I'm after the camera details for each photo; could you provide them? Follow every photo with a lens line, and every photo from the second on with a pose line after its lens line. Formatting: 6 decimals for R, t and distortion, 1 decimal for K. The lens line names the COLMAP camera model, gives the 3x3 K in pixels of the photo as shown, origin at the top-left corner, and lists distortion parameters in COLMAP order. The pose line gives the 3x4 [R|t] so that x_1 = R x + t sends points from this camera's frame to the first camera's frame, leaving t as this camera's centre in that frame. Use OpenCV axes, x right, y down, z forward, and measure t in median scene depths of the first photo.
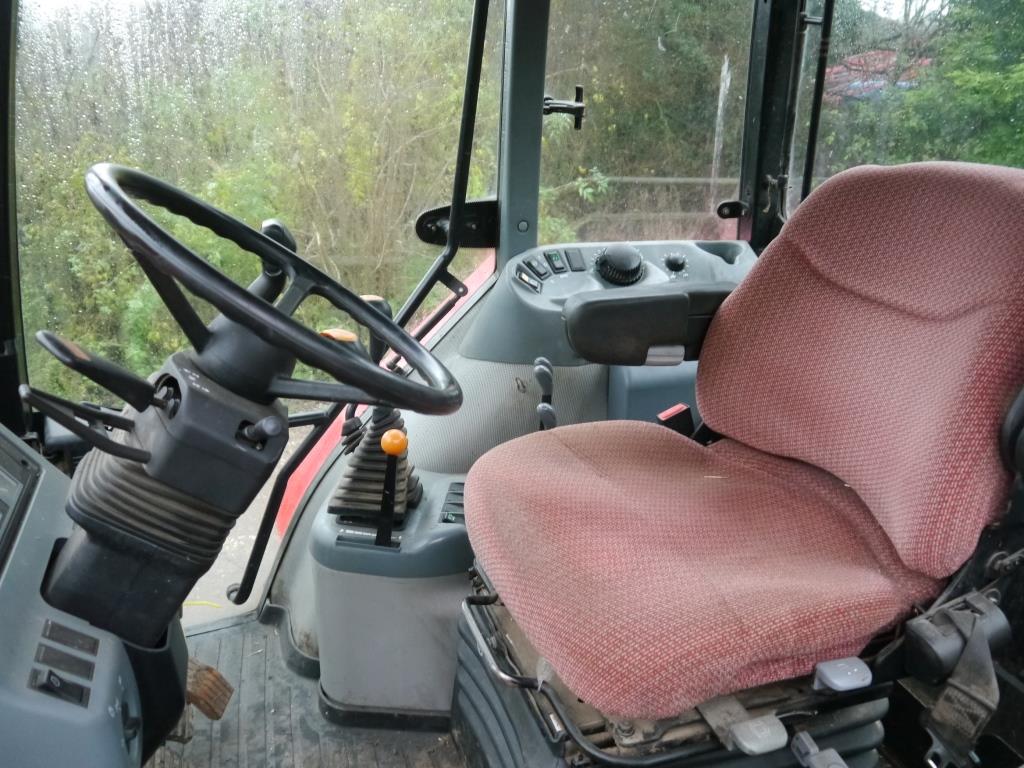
lens RADIAL K [[848.3, 0, 512.0], [0, 848.3, 384.0], [0, 0, 1]] dist [-0.031243, -0.001035]
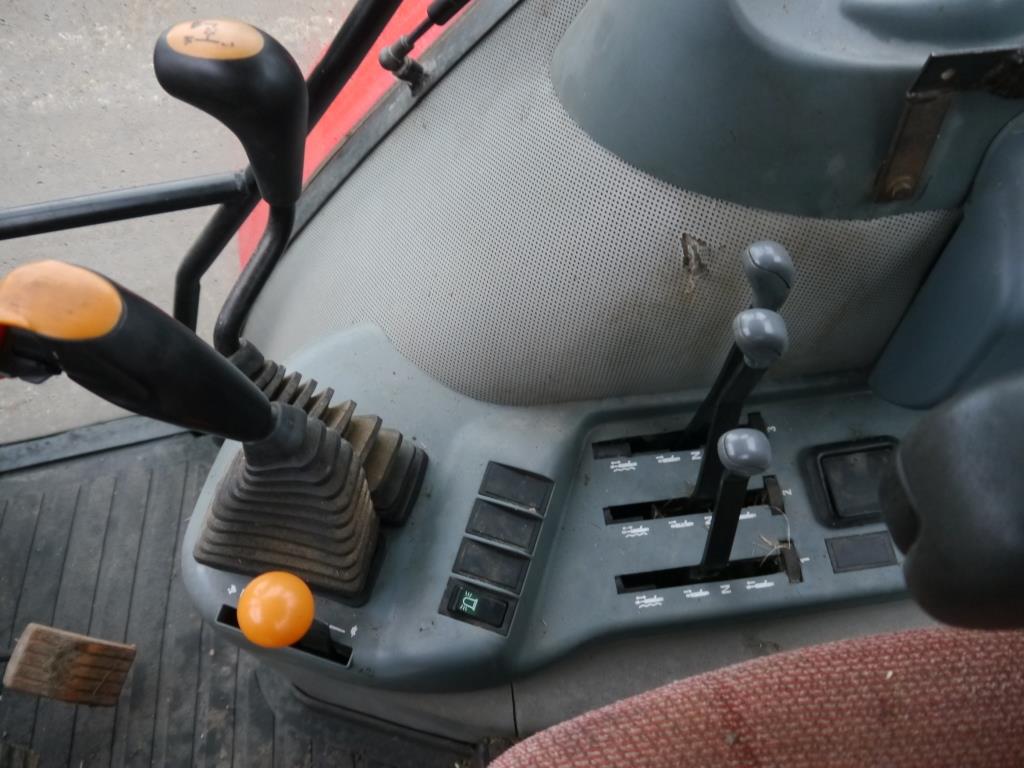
lens RADIAL K [[848.3, 0, 512.0], [0, 848.3, 384.0], [0, 0, 1]] dist [-0.031243, -0.001035]
pose [[0.980317, 0.155386, -0.121798, -0.014010], [-0.037884, 0.753492, 0.656364, -0.205143], [0.193763, -0.638831, 0.744548, 0.726070]]
